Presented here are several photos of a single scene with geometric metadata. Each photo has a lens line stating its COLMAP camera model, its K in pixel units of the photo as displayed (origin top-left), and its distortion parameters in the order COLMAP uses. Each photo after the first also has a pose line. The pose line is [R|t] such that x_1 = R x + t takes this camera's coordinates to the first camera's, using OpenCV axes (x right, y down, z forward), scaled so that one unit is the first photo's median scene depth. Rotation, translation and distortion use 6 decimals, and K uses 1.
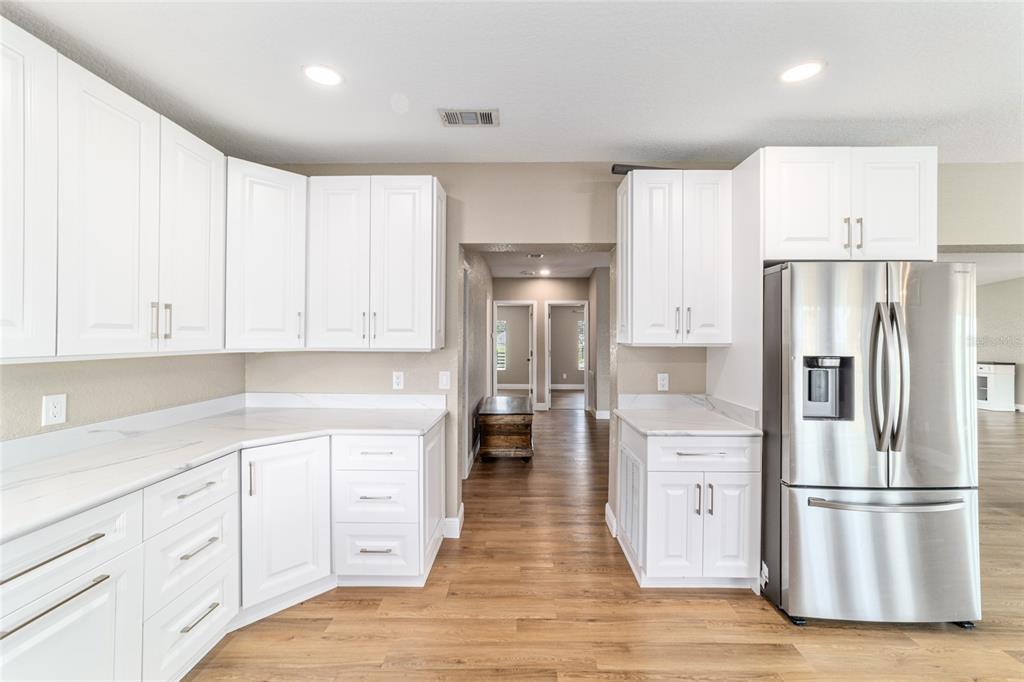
lens RADIAL K [[394.8, 0, 508.4], [0, 394.8, 335.5], [0, 0, 1]] dist [-0.009255, 0.002200]
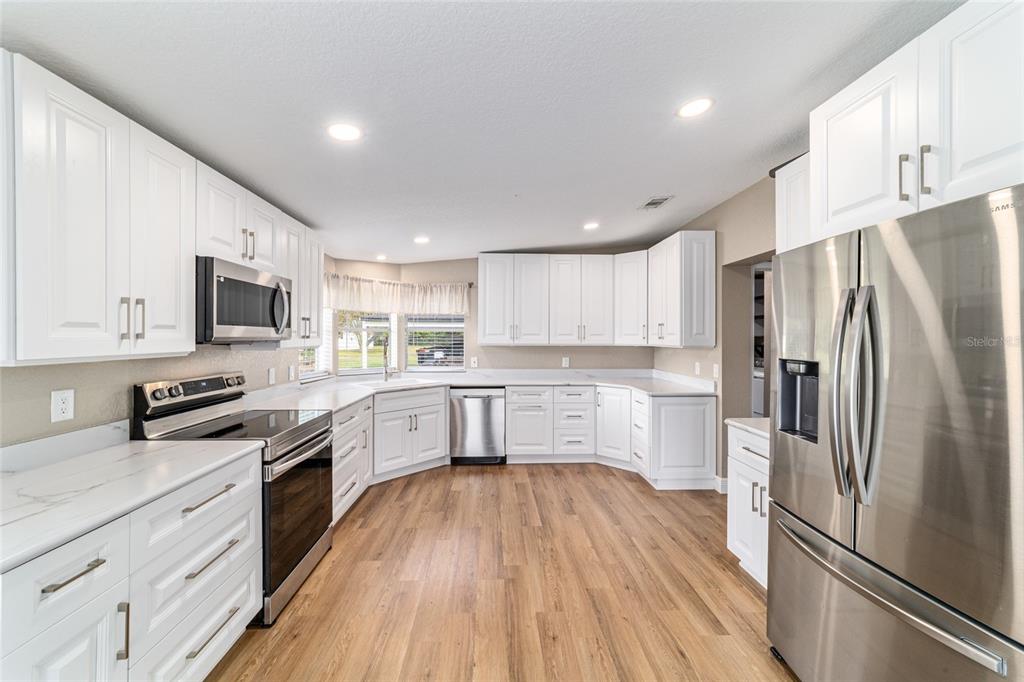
lens RADIAL K [[394.8, 0, 508.7], [0, 394.8, 338.0], [0, 0, 1]] dist [-0.009255, 0.002200]
pose [[0.057372, -0.001962, -0.998351, 1.600274], [0.003621, 0.999992, -0.001757, 0.004585], [0.998346, -0.003515, 0.057379, 0.333329]]
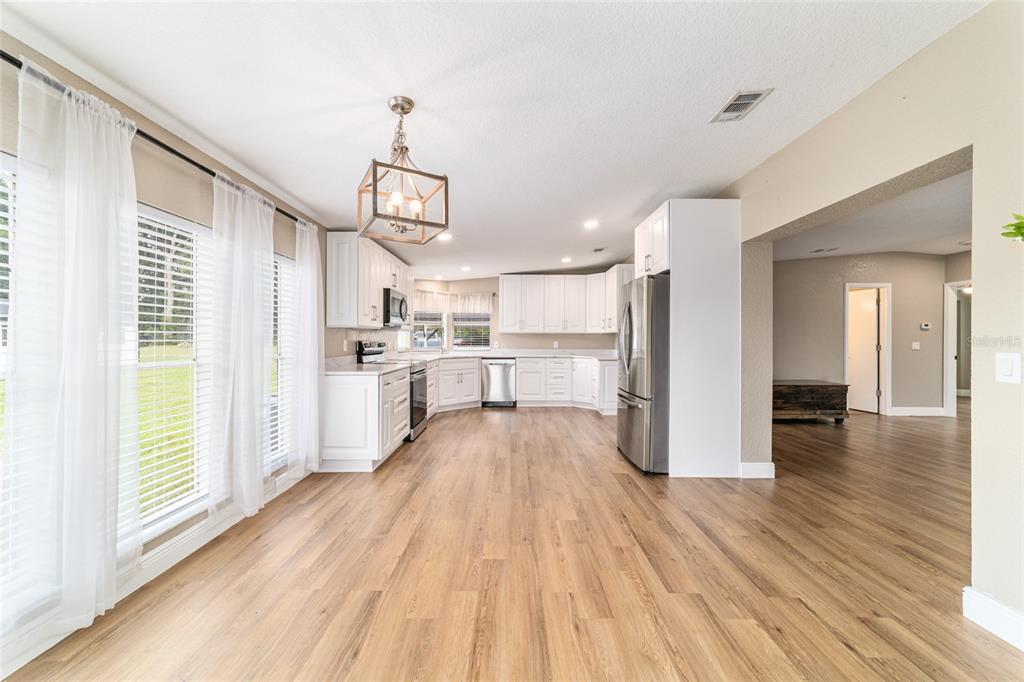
lens RADIAL K [[394.8, 0, 514.2], [0, 394.8, 338.5], [0, 0, 1]] dist [-0.009255, 0.002200]
pose [[0.020275, -0.003409, -0.999789, 2.993716], [0.002077, 0.999992, -0.003368, 0.111600], [0.999792, -0.002009, 0.020282, 0.355720]]
